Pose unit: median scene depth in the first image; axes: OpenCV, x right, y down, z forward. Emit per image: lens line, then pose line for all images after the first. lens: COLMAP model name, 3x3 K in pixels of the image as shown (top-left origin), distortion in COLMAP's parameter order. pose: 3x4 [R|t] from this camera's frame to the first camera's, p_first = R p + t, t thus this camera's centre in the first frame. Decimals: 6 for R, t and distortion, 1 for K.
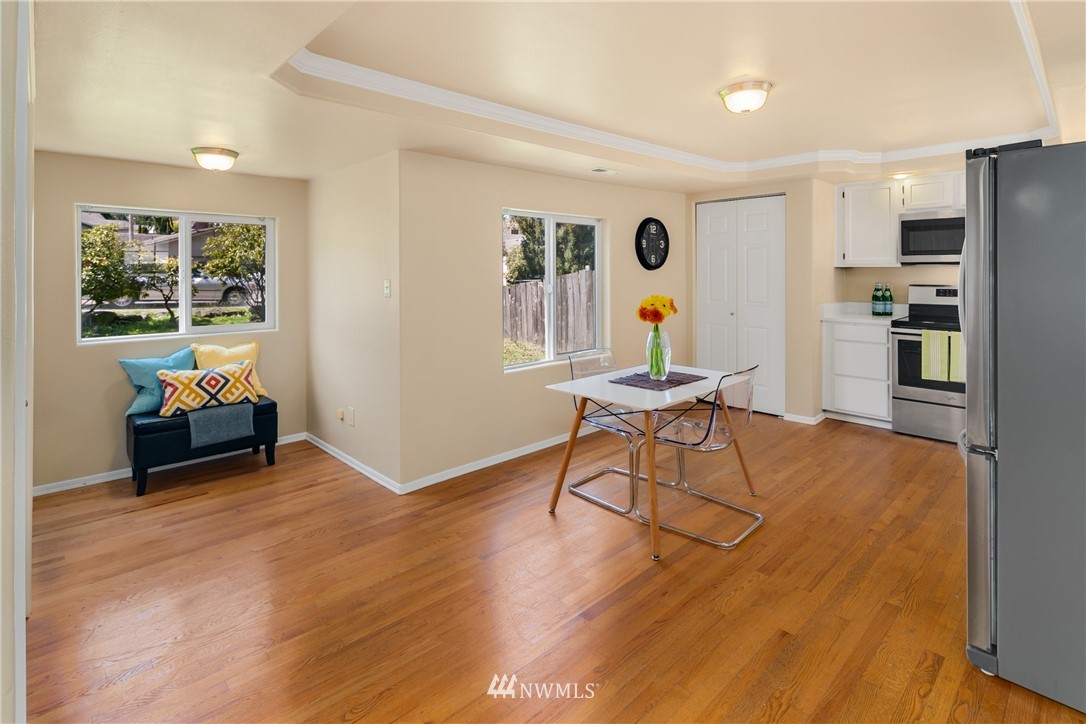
lens RADIAL K [[529.7, 0, 539.3], [0, 529.7, 273.6], [0, 0, 1]] dist [0.003598, -0.001697]
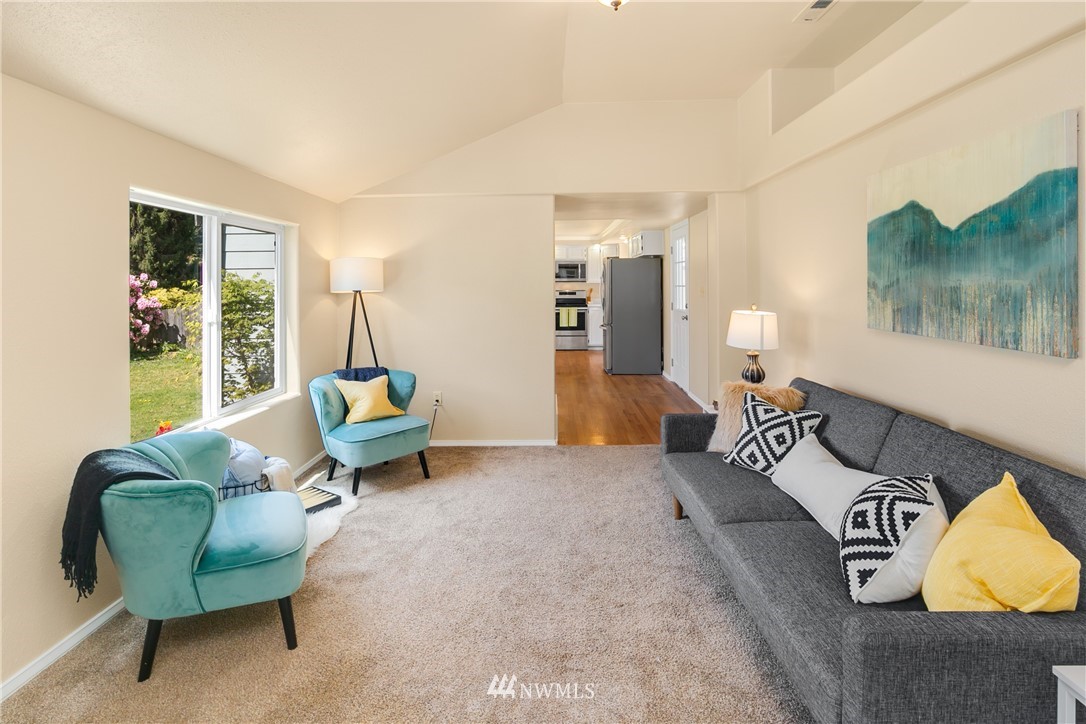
lens RADIAL K [[529.7, 0, 542.8], [0, 529.7, 282.4], [0, 0, 1]] dist [-0.001936, -0.001665]
pose [[0.700827, 0.002815, 0.713326, -1.342247], [0.004993, 0.999948, -0.008853, 0.007351], [-0.713314, 0.009766, 0.700777, -0.847269]]
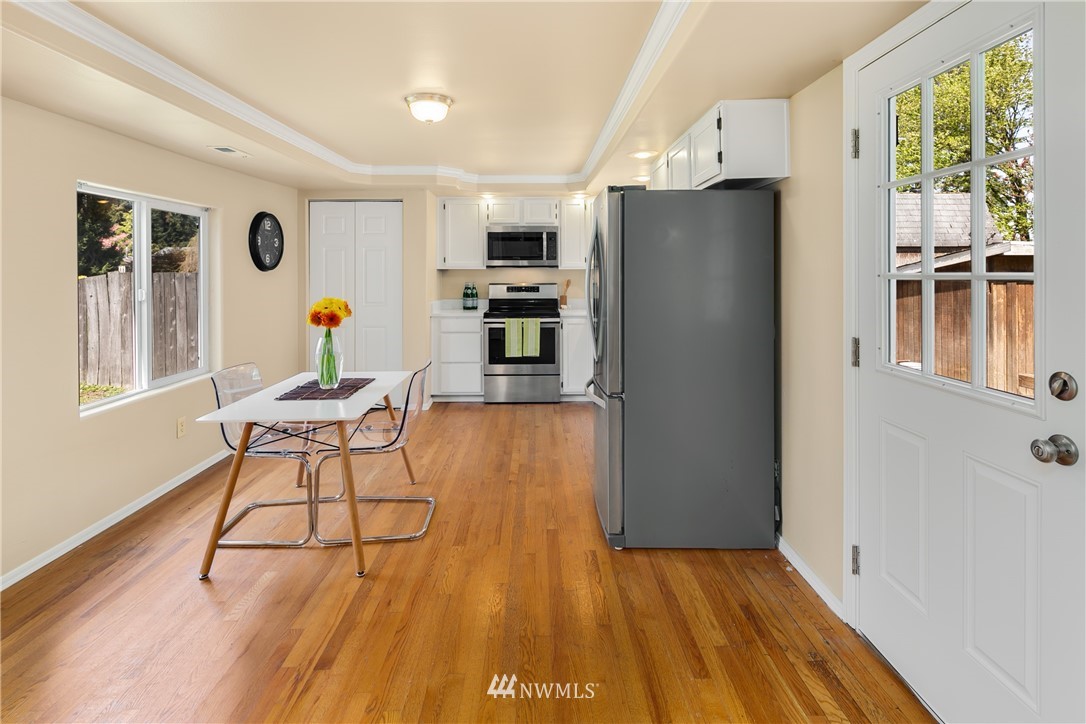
lens RADIAL K [[529.7, 0, 539.3], [0, 529.7, 273.6], [0, 0, 1]] dist [0.003598, -0.001697]
pose [[0.681530, 0.000329, 0.731790, -0.177434], [0.003673, 0.999986, -0.003869, 0.003549], [-0.731781, 0.005325, 0.681519, 0.082926]]
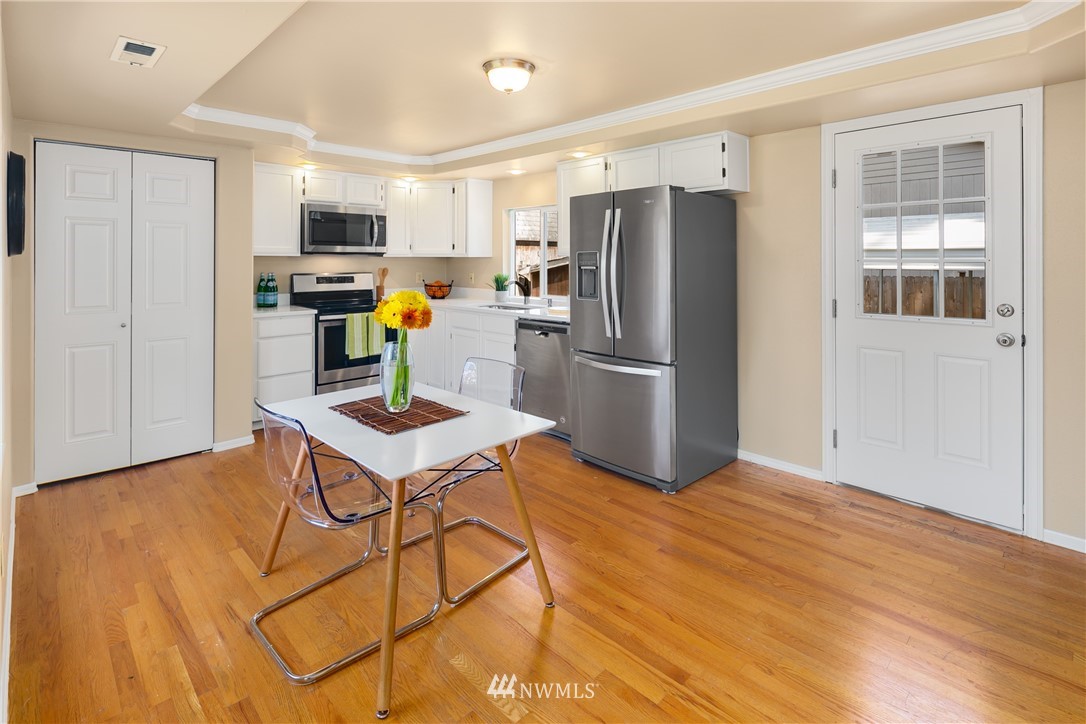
lens RADIAL K [[528.4, 0, 541.4], [0, 528.4, 260.0], [0, 0, 1]] dist [0.003665, -0.000350]
pose [[-0.015049, 0.005506, 0.999872, -0.419889], [0.007107, 0.999960, -0.005400, 0.004266], [-0.999861, 0.007025, -0.015088, 0.709070]]
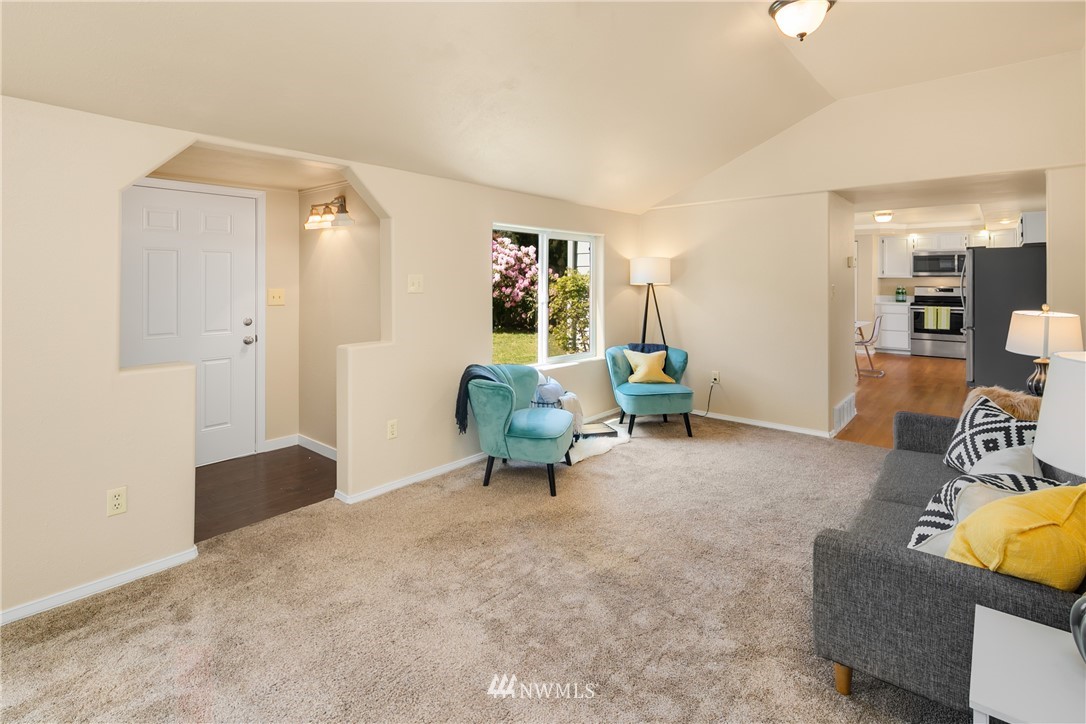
lens RADIAL K [[529.7, 0, 539.3], [0, 529.7, 273.6], [0, 0, 1]] dist [0.003598, -0.001697]
pose [[0.995144, 0.005470, 0.098280, -1.249855], [-0.004124, 0.999895, -0.013895, 0.008011], [-0.098346, 0.013422, 0.995062, -1.184885]]
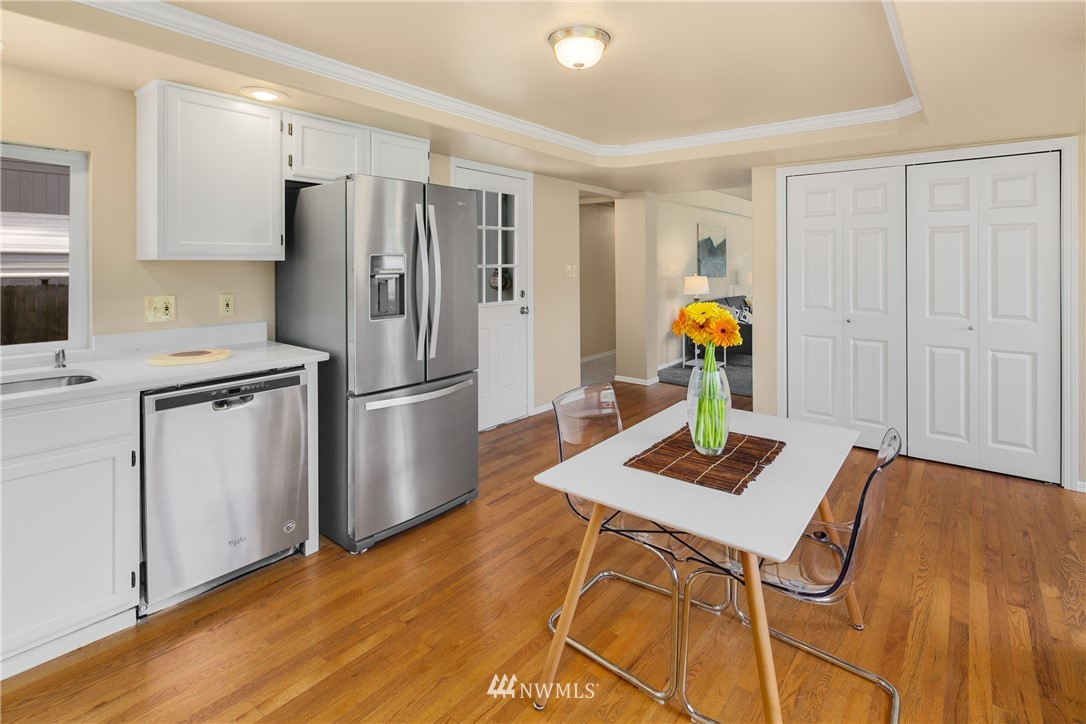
lens RADIAL K [[528.4, 0, 541.4], [0, 528.4, 260.0], [0, 0, 1]] dist [0.003665, -0.000350]
pose [[-0.990933, 0.005576, -0.134239, 0.413317], [0.005993, 0.999978, -0.002704, -0.004116], [0.134221, -0.003484, -0.990945, 1.334366]]
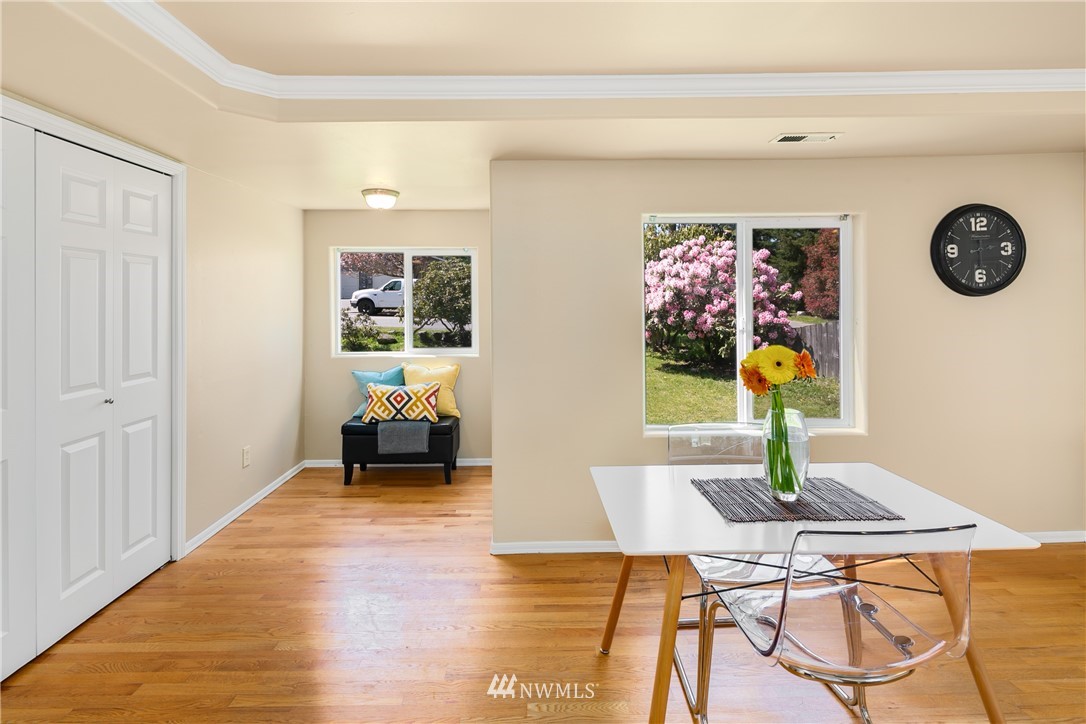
lens RADIAL K [[526.4, 0, 541.1], [0, 526.4, 301.0], [0, 0, 1]] dist [0.000075, -0.000106]
pose [[0.739900, 0.001254, -0.672716, 0.348861], [0.000498, 0.999997, 0.002412, -0.003731], [0.672717, -0.002120, 0.739897, 0.372297]]
